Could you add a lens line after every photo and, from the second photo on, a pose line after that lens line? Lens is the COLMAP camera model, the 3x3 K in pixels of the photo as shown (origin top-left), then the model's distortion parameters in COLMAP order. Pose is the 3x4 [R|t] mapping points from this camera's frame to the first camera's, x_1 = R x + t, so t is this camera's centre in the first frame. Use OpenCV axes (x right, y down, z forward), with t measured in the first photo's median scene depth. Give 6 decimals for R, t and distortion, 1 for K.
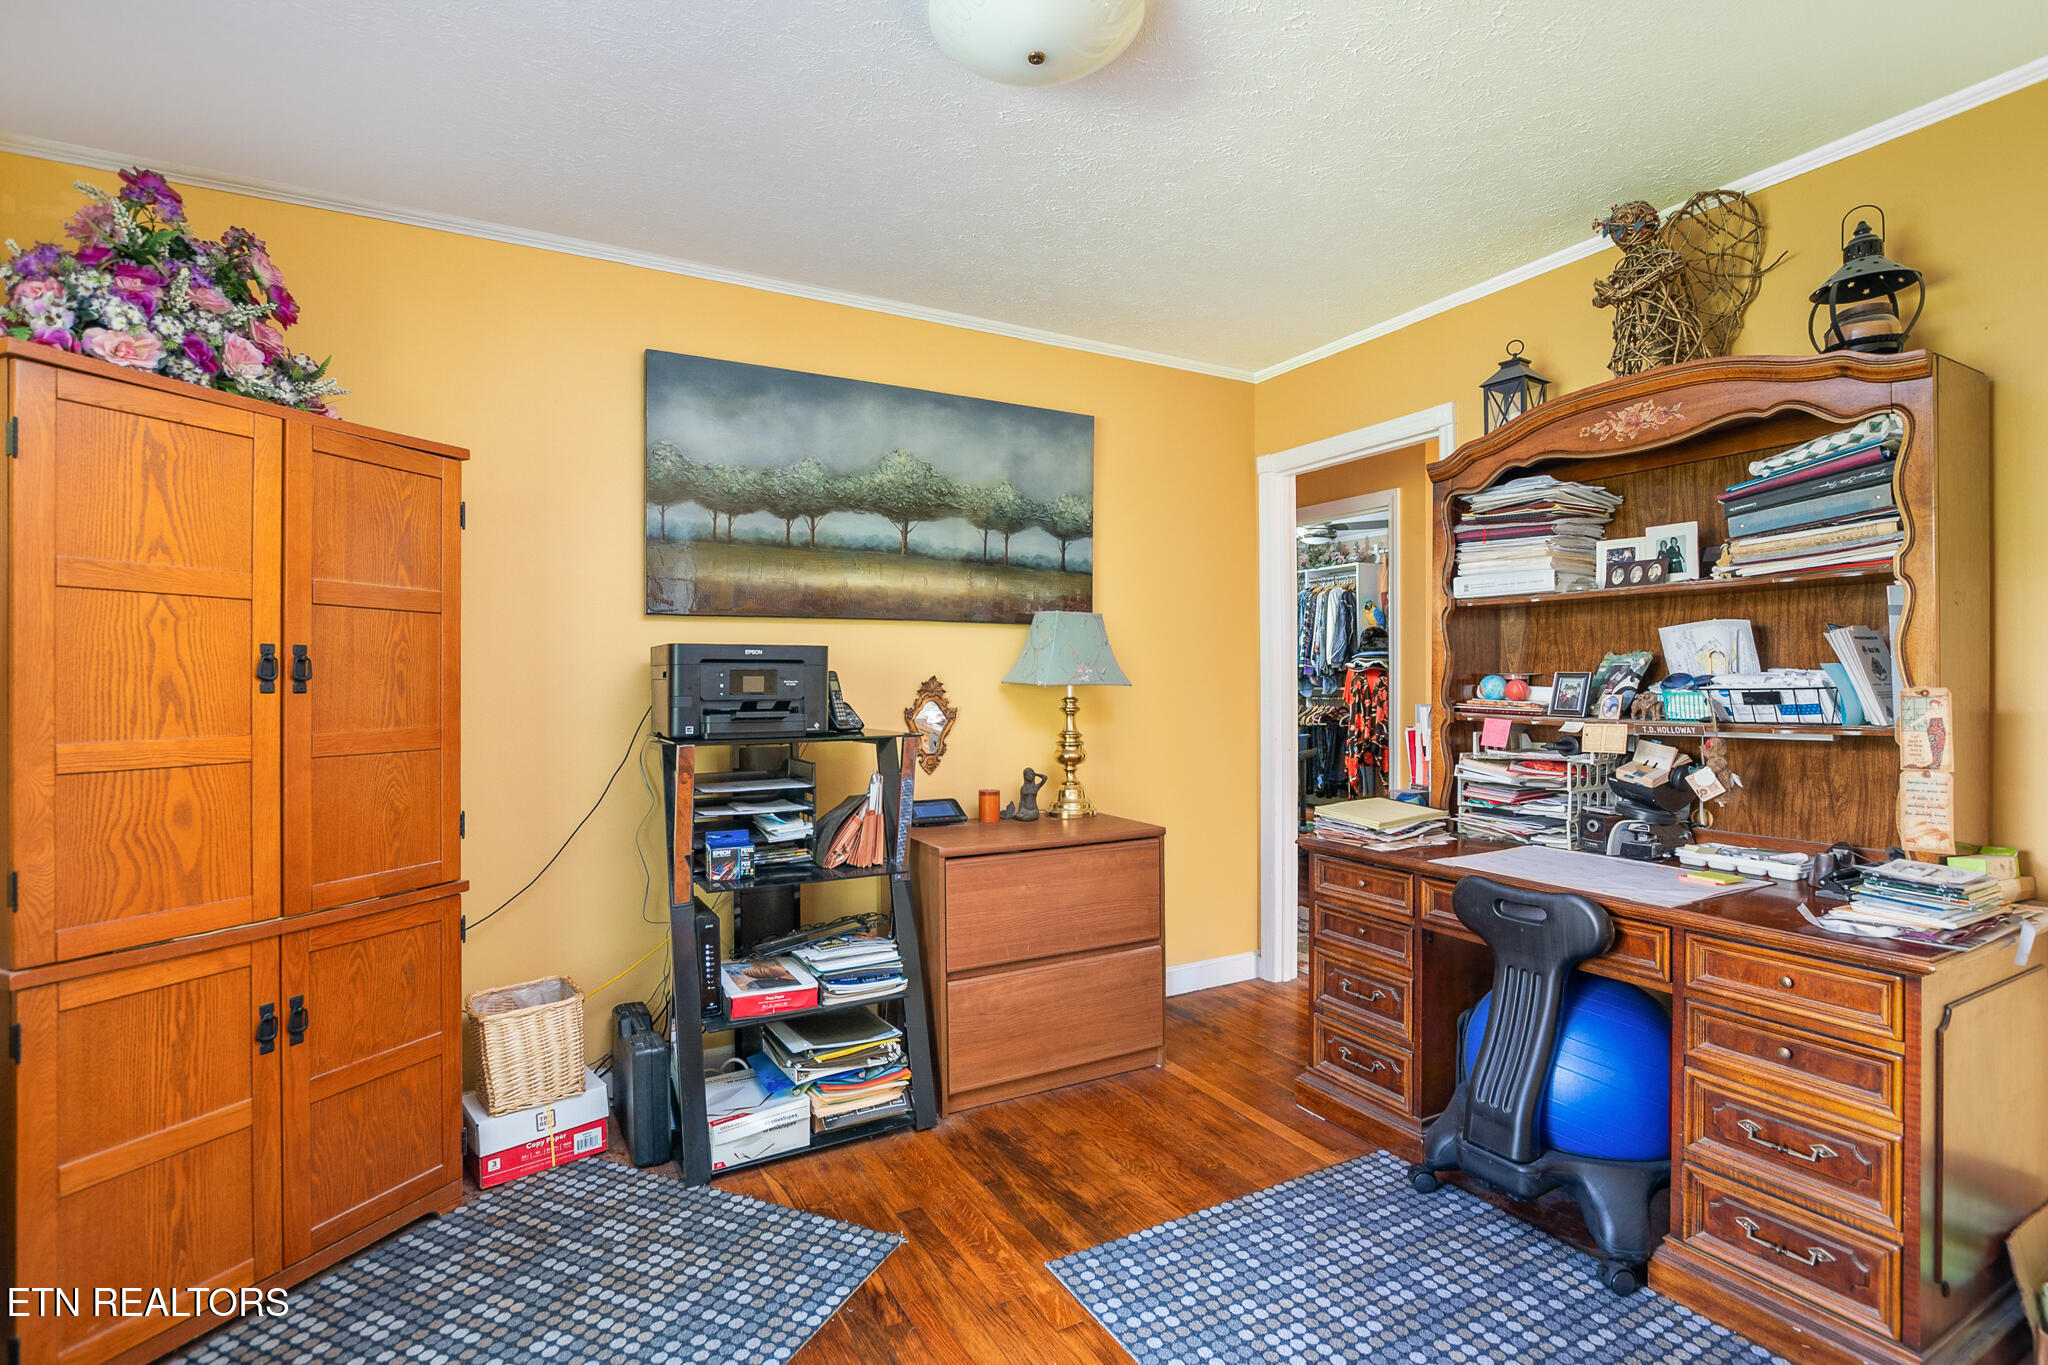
lens RADIAL K [[941.4, 0, 1020.0], [0, 941.4, 677.9], [0, 0, 1]] dist [0.003404, 0.000108]
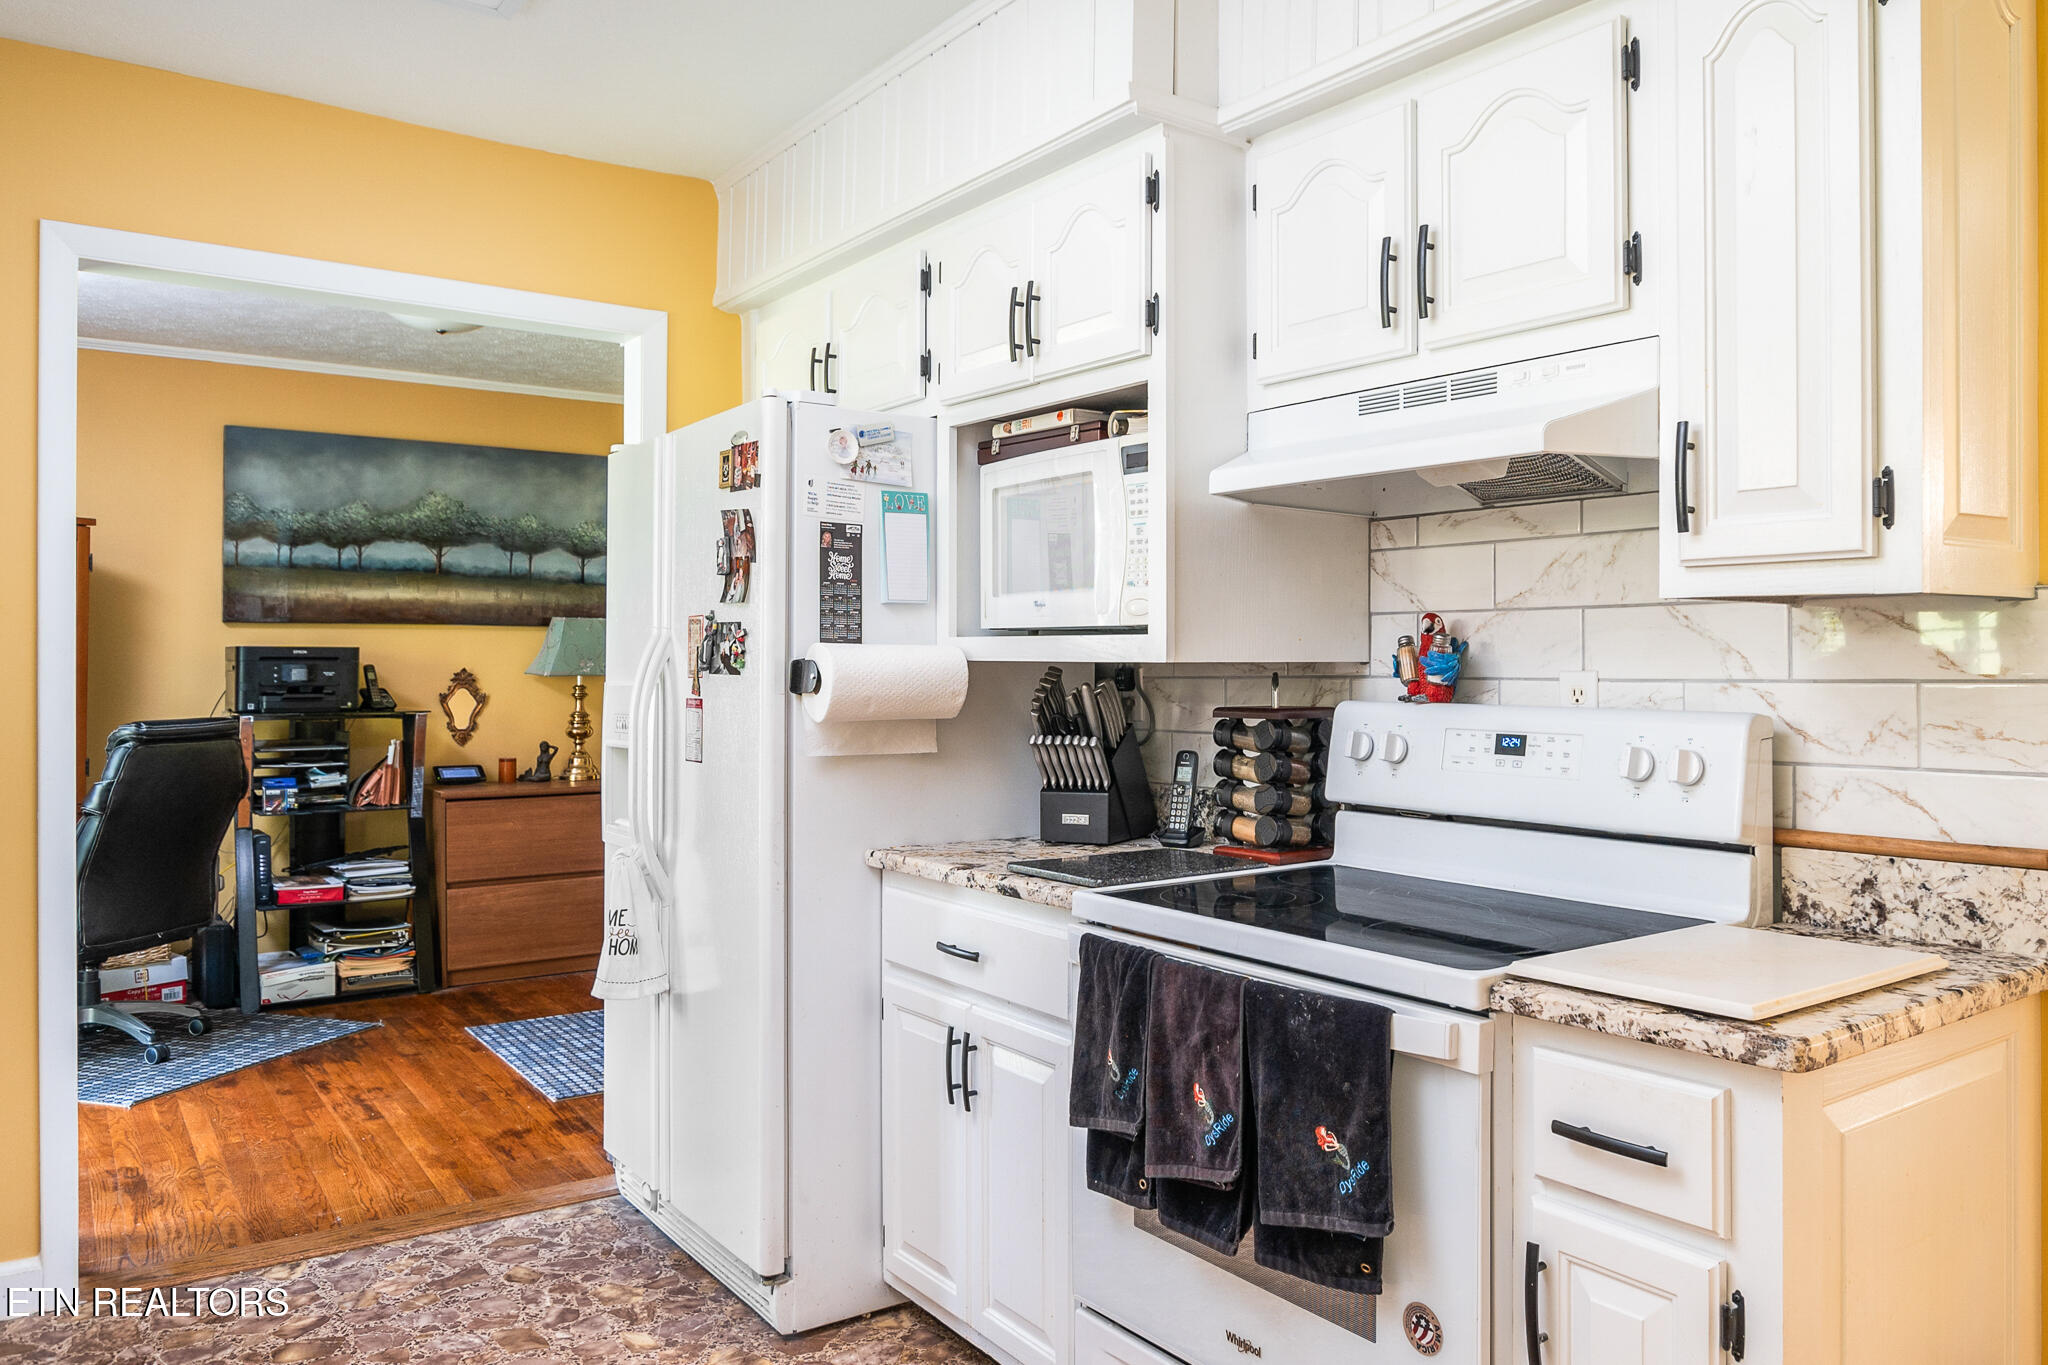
lens RADIAL K [[1444.6, 0, 1008.7], [0, 1444.6, 640.9], [0, 0, 1]] dist [0.005802, 0.011231]
pose [[0.995754, 0.006073, 0.091850, 0.491886], [-0.004840, 0.999895, -0.013646, -0.016588], [-0.091923, 0.013144, 0.995679, -1.077957]]
